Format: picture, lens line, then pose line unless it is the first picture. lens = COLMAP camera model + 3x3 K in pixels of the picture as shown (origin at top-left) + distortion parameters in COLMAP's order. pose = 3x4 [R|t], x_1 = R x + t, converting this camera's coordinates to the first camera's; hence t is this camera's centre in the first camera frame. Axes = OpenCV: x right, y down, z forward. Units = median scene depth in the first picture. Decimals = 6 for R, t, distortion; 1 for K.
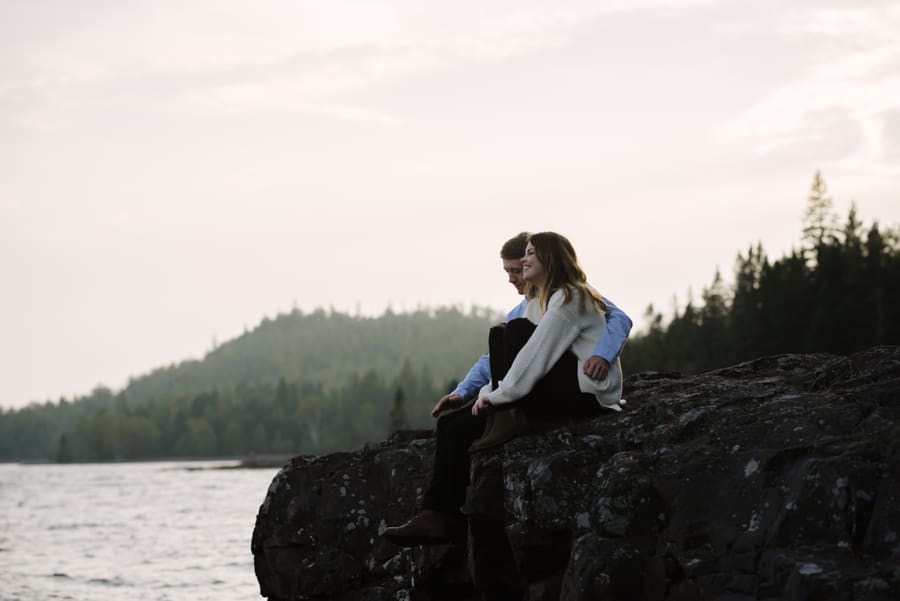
lens RADIAL K [[2097.0, 0, 455.5], [0, 2097.0, 307.2], [0, 0, 1]] dist [-0.006470, 0.000000]
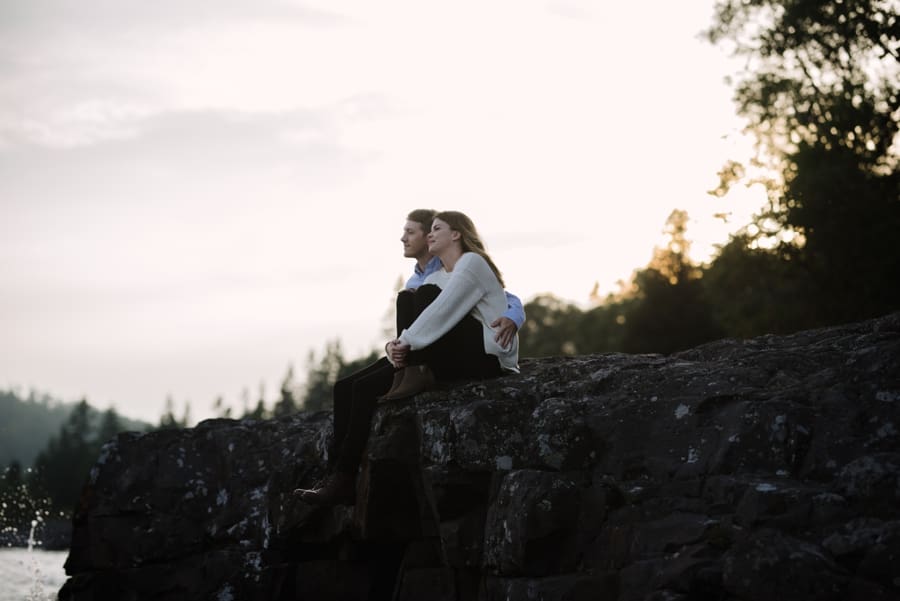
lens RADIAL K [[2097.0, 0, 445.7], [0, 2097.0, 295.3], [0, 0, 1]] dist [-0.006470, 0.000000]
pose [[0.977198, 0.070937, 0.200132, -0.143829], [-0.060349, 0.996460, -0.058523, 0.059943], [-0.203575, 0.045110, 0.978020, -0.050120]]
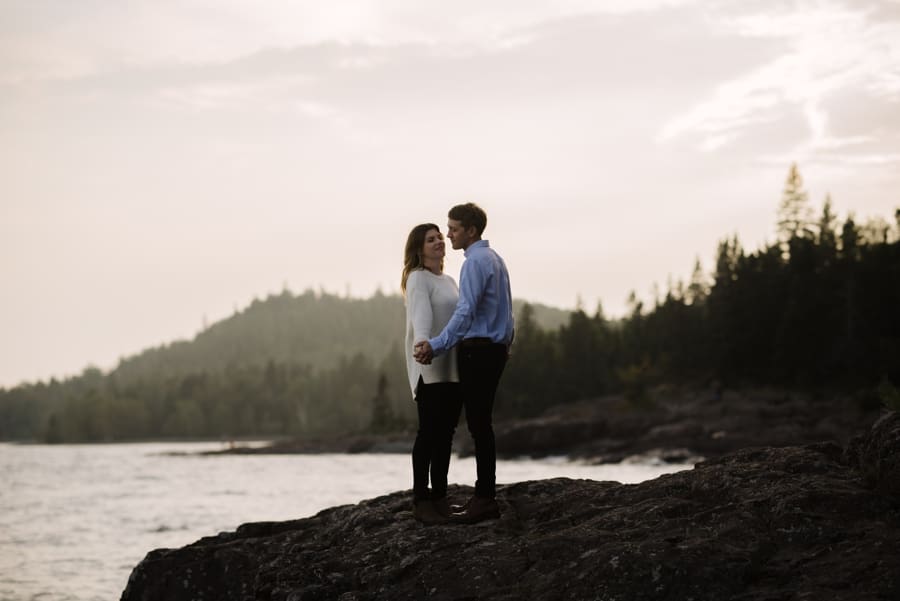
lens RADIAL K [[2097.0, 0, 445.2], [0, 2097.0, 305.6], [0, 0, 1]] dist [-0.006470, 0.000000]
pose [[0.999993, 0.003683, -0.000947, 0.101152], [-0.003674, 0.999954, 0.008841, -0.088170], [0.000979, -0.008838, 0.999960, -0.225567]]
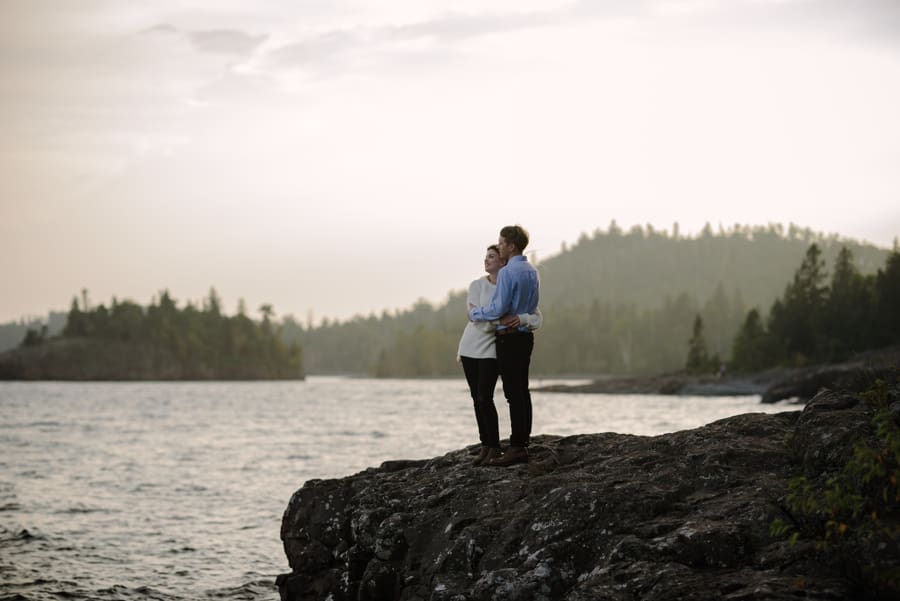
lens RADIAL K [[2097.0, 0, 451.5], [0, 2097.0, 294.4], [0, 0, 1]] dist [-0.006470, 0.000000]
pose [[0.987825, 0.018779, -0.154430, 0.291852], [-0.013605, 0.999312, 0.034492, -0.133290], [0.154972, -0.031972, 0.987401, -0.570099]]
